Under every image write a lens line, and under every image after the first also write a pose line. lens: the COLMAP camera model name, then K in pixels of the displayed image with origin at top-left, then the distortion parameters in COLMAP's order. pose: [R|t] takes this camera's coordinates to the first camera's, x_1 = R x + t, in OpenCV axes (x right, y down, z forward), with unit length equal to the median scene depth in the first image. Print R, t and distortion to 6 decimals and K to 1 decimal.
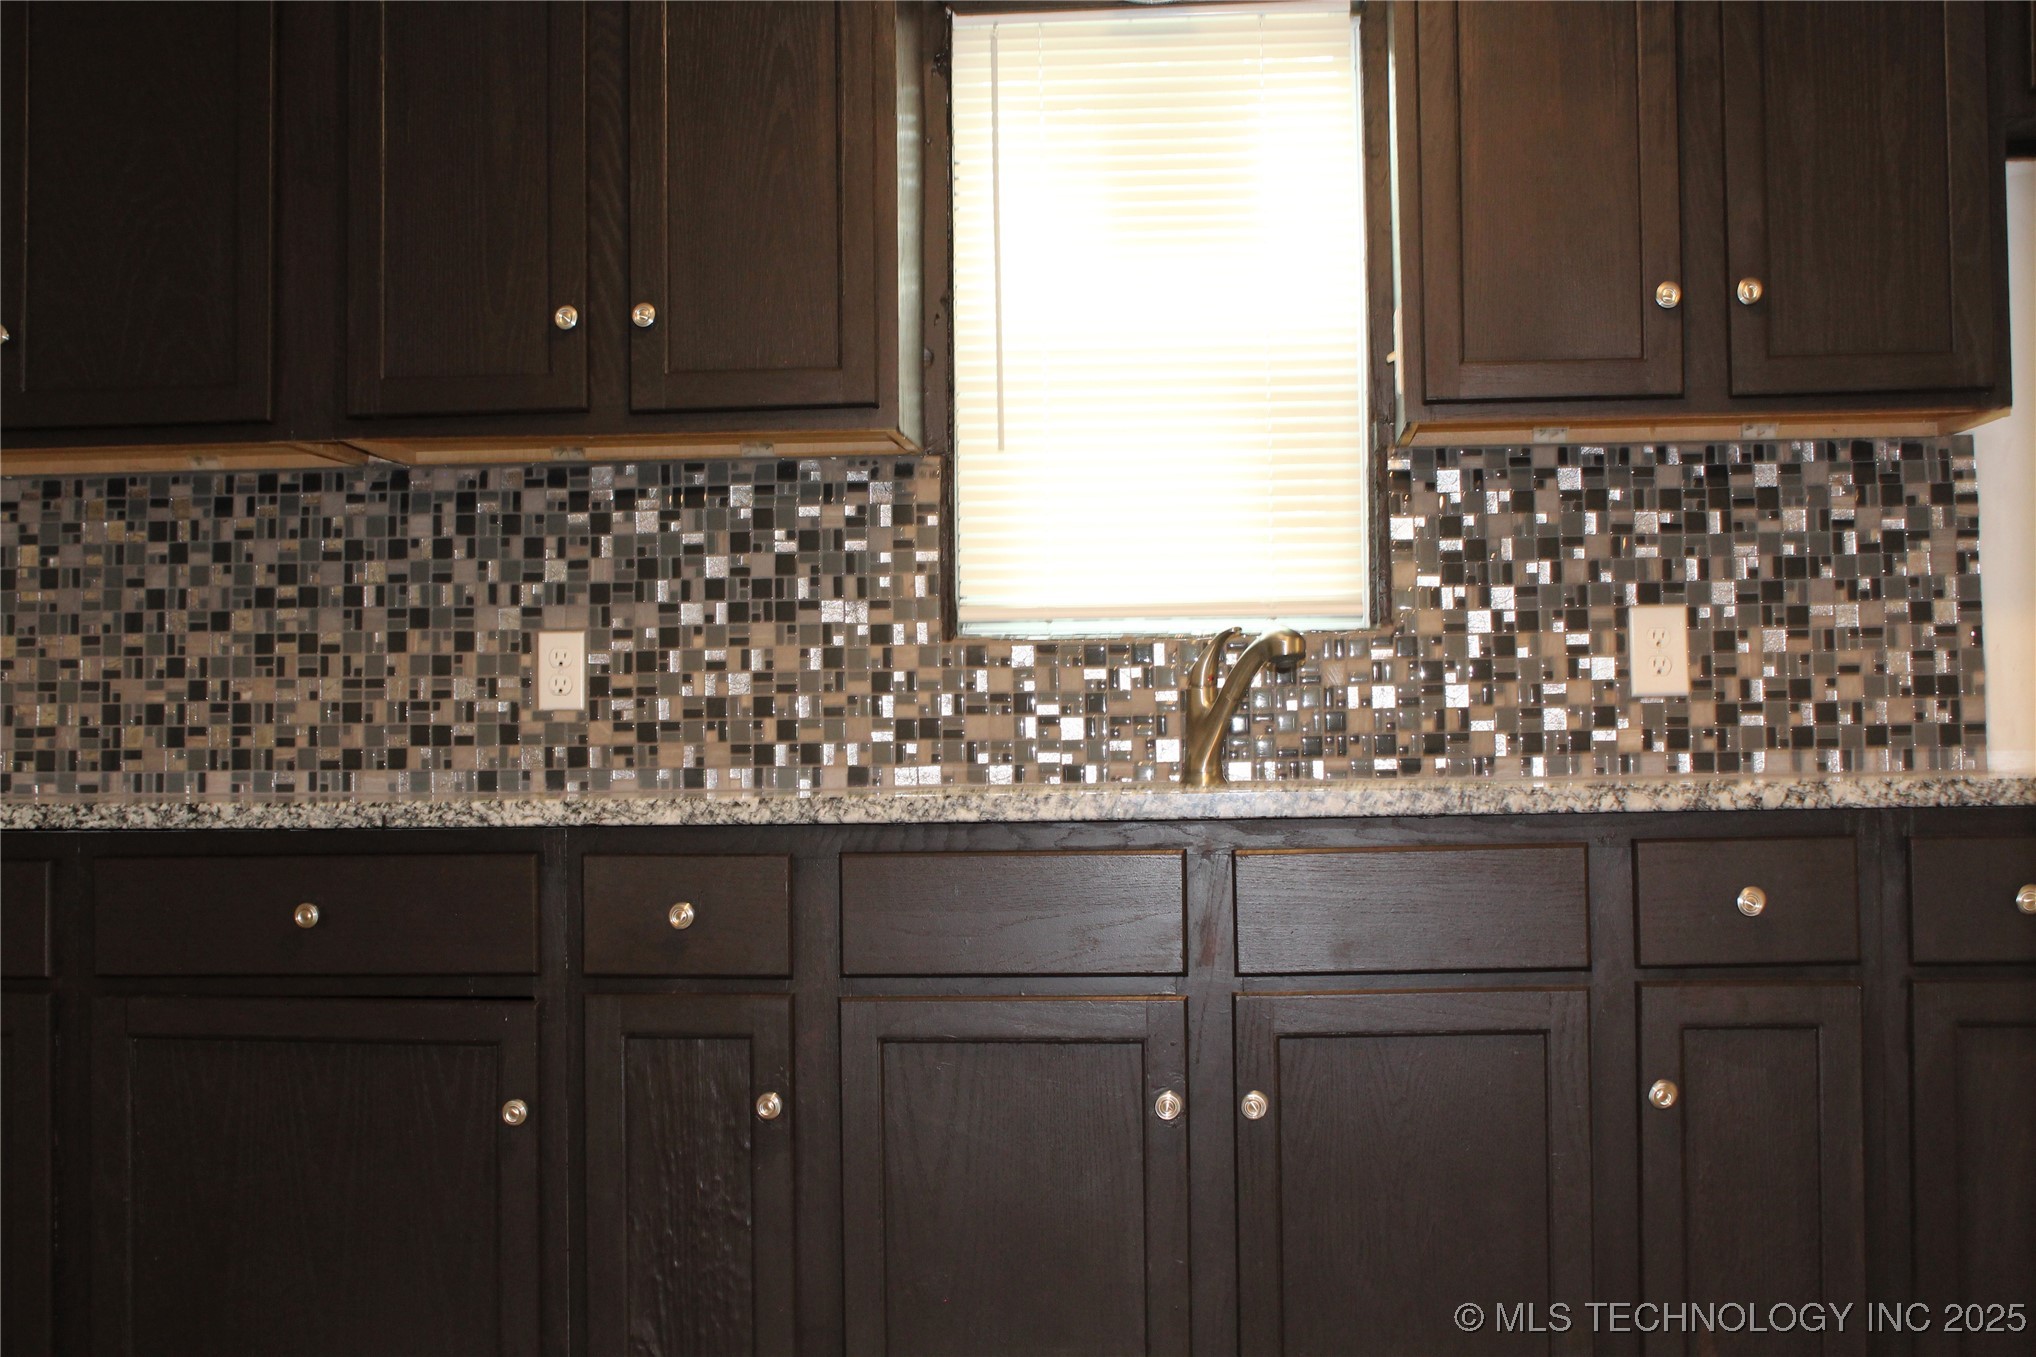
lens RADIAL K [[2557.2, 0, 1018.0], [0, 2557.2, 678.5], [0, 0, 1]] dist [-0.029633, 0.015022]
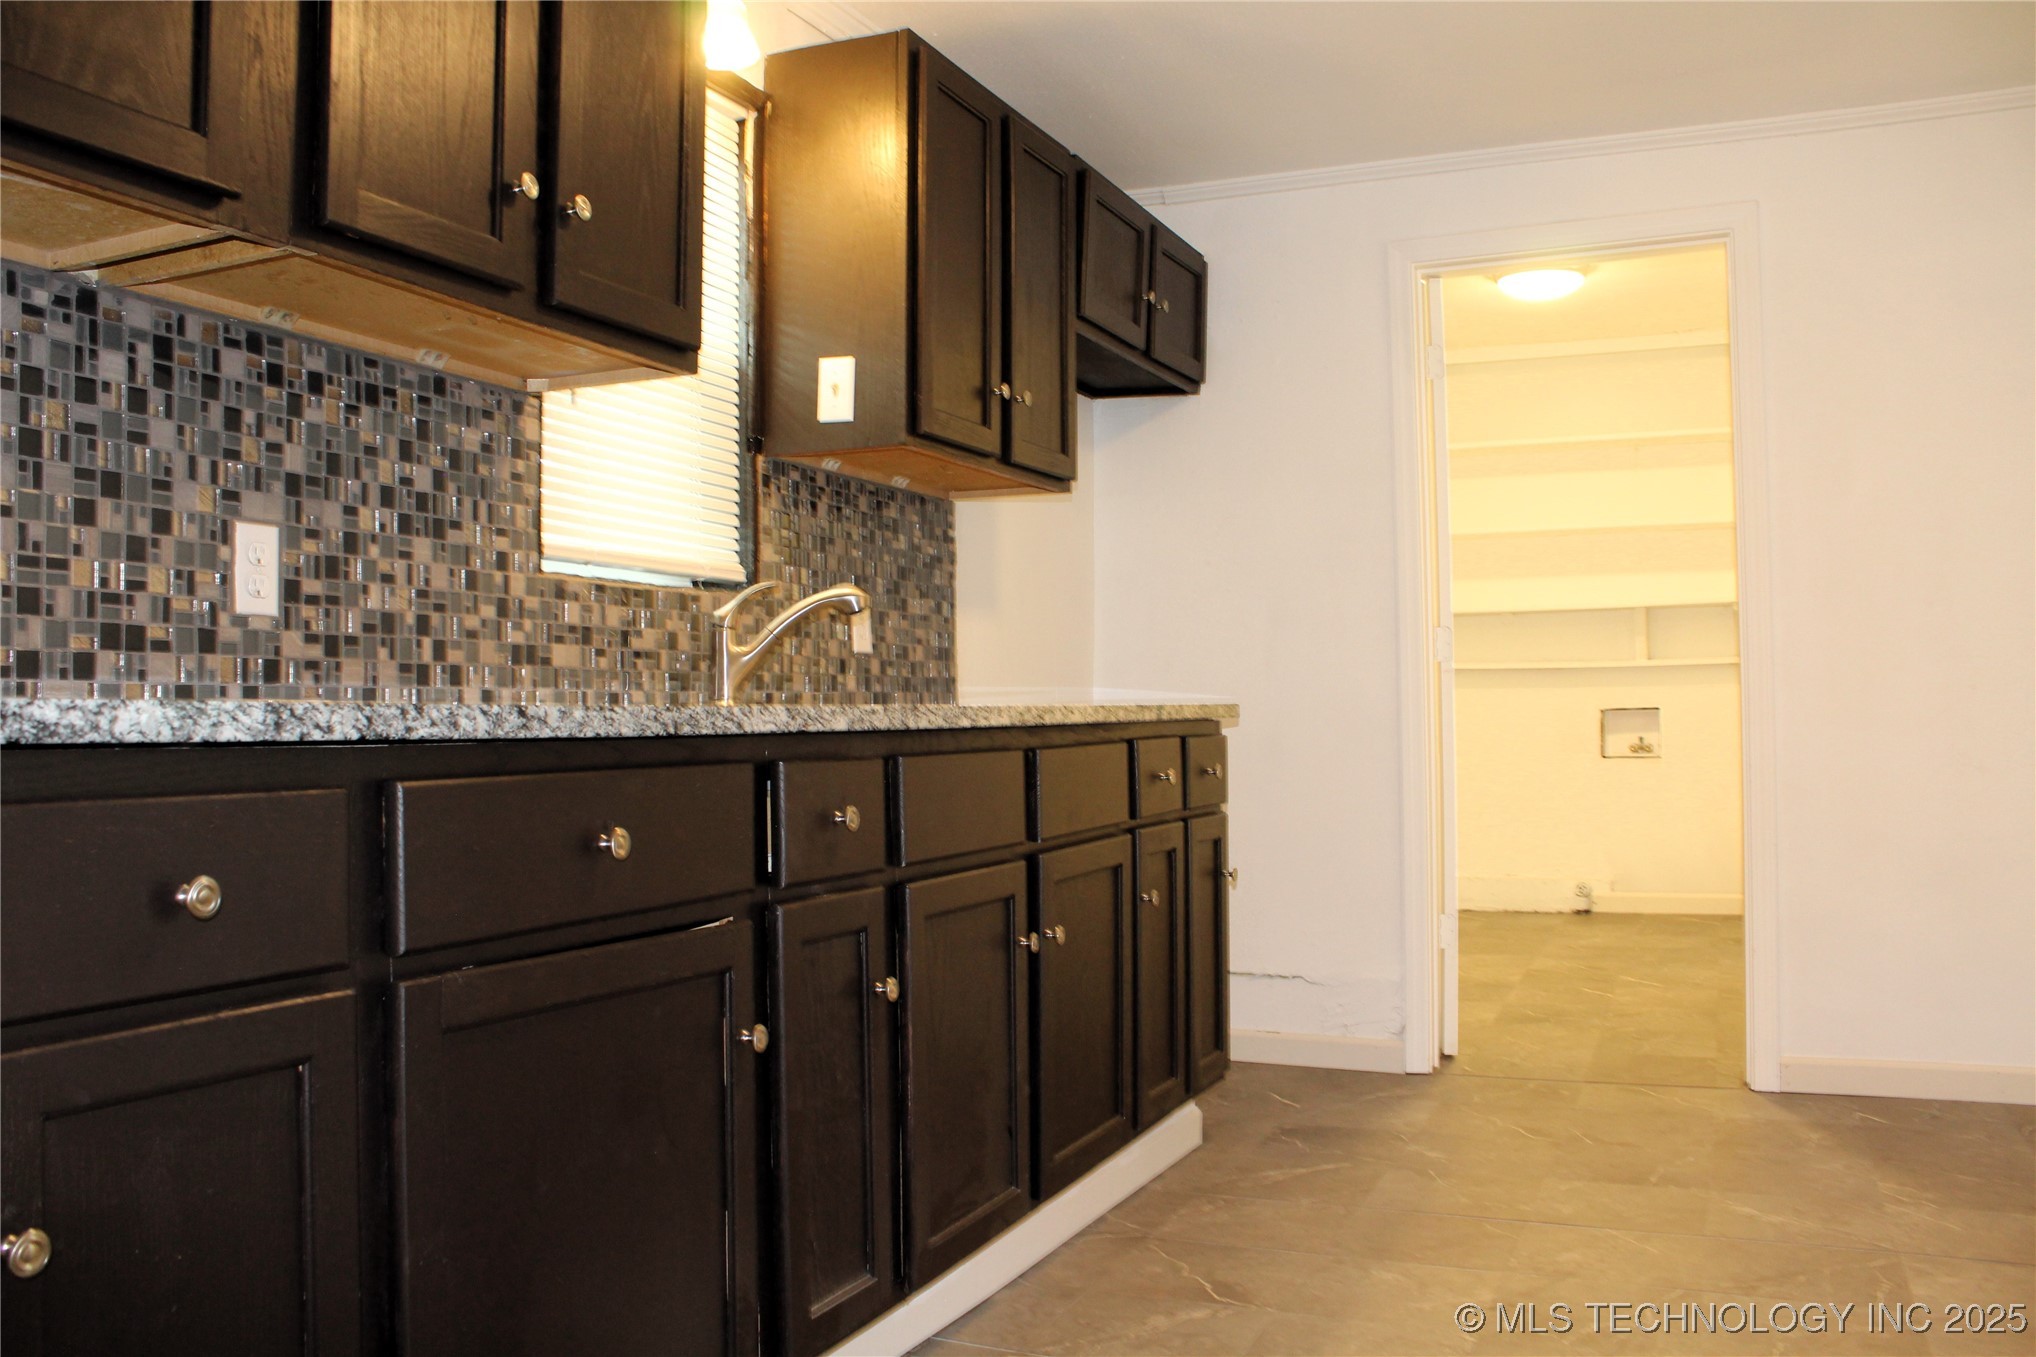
lens RADIAL K [[1689.8, 0, 1018.0], [0, 1689.8, 678.5], [0, 0, 1]] dist [-0.173308, 0.157508]
pose [[0.315372, 0.029638, 0.948505, -0.616937], [-0.018513, 0.999514, -0.025077, 0.042479], [-0.948788, -0.009651, 0.315767, 0.590870]]
